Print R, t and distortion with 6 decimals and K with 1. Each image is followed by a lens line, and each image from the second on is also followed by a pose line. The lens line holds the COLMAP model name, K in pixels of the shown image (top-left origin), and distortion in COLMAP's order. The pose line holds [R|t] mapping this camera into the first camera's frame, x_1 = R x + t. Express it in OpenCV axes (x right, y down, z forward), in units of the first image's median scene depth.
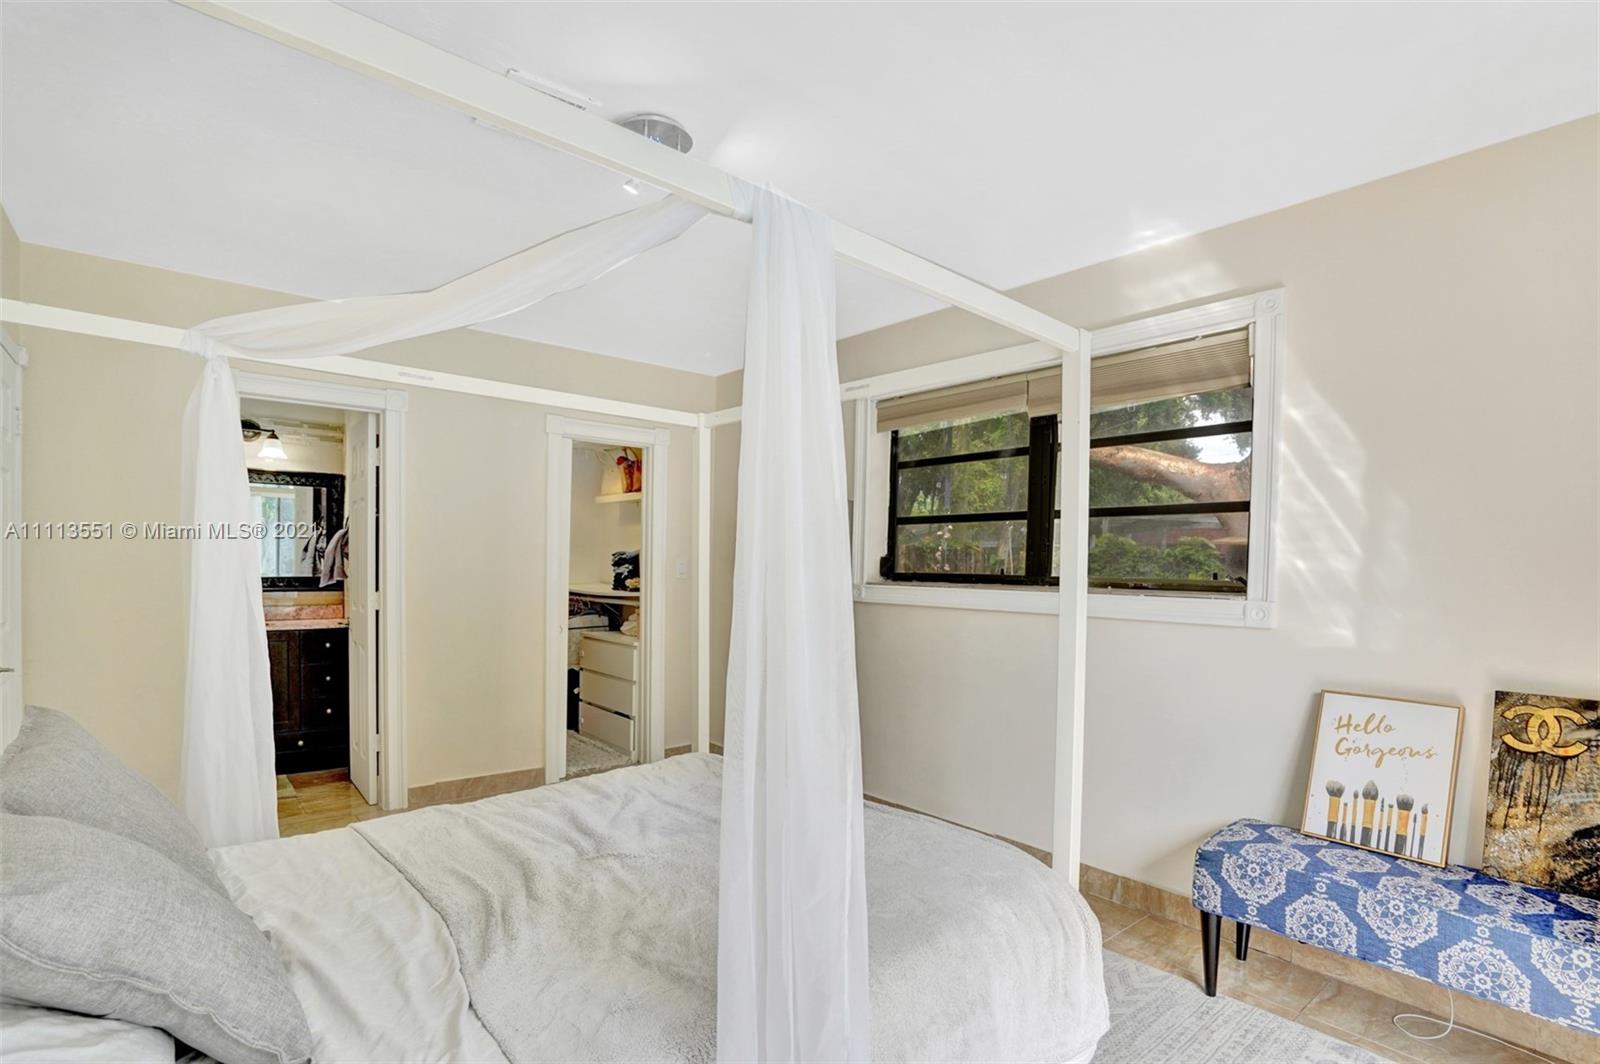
lens RADIAL K [[752.7, 0, 797.0], [0, 752.7, 556.7], [0, 0, 1]] dist [0.000846, 0.000323]
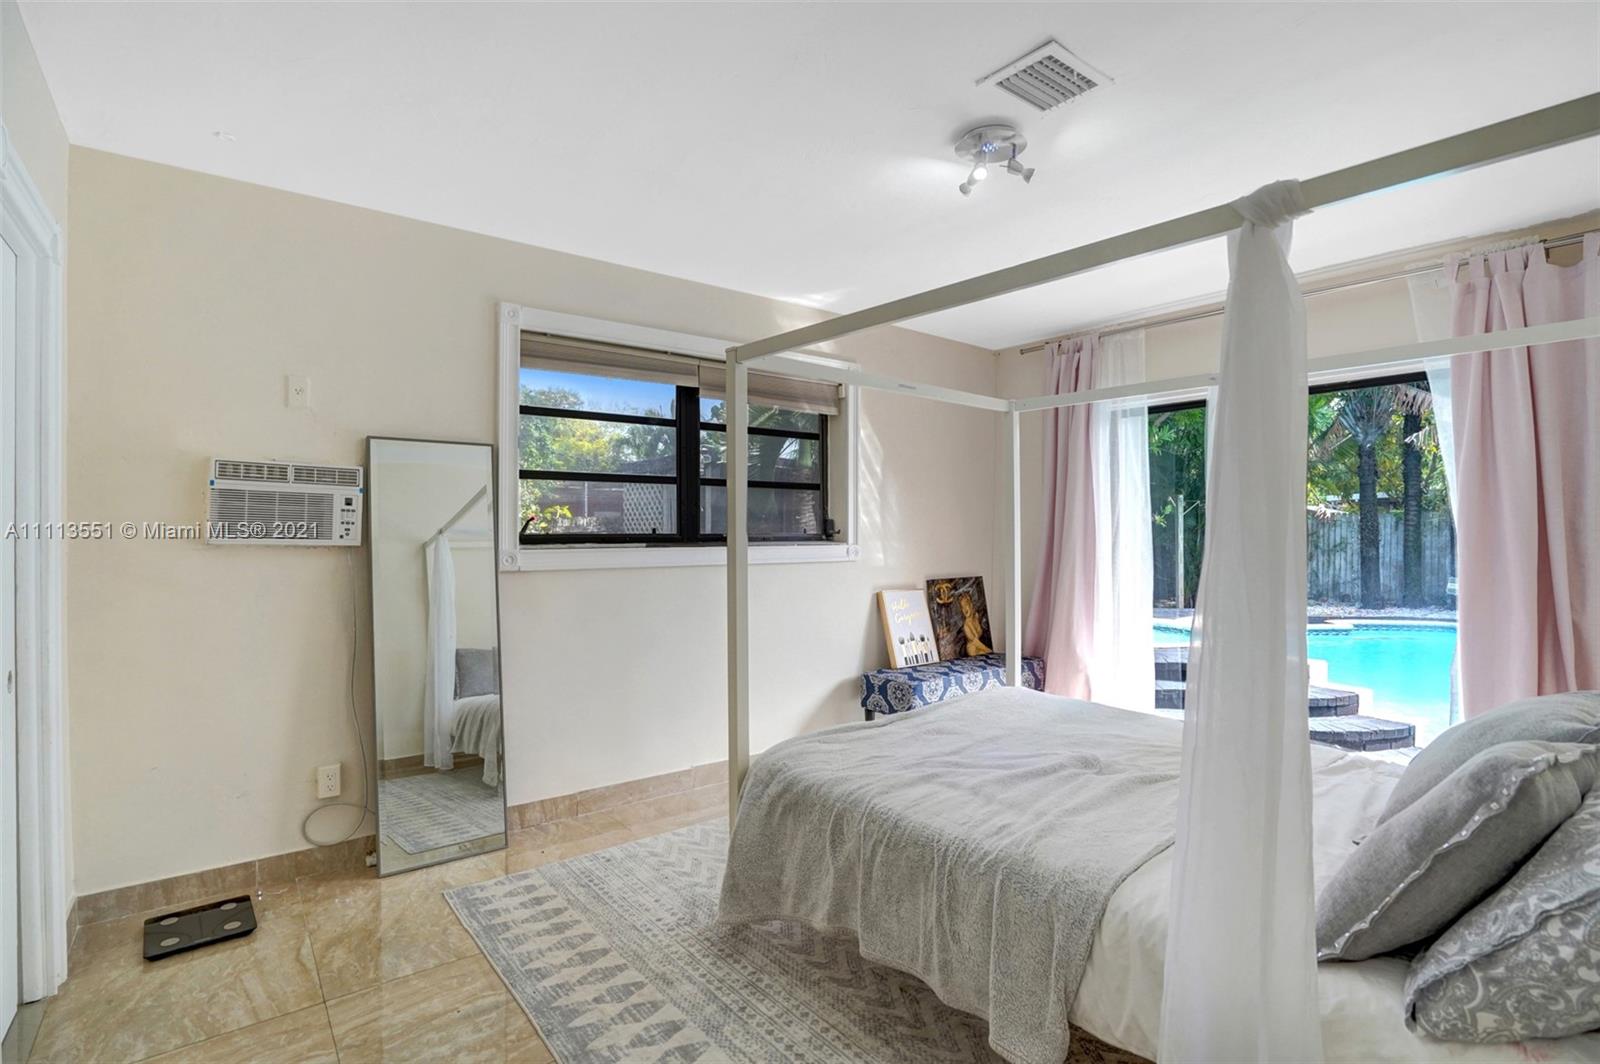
lens RADIAL K [[774.9, 0, 804.9], [0, 774.9, 529.4], [0, 0, 1]] dist [-0.032403, 0.000224]
pose [[0.022186, -0.013006, 0.999669, -0.828117], [-0.008576, 0.999876, 0.013199, 0.000501], [-0.999717, -0.008866, 0.022072, 0.787538]]
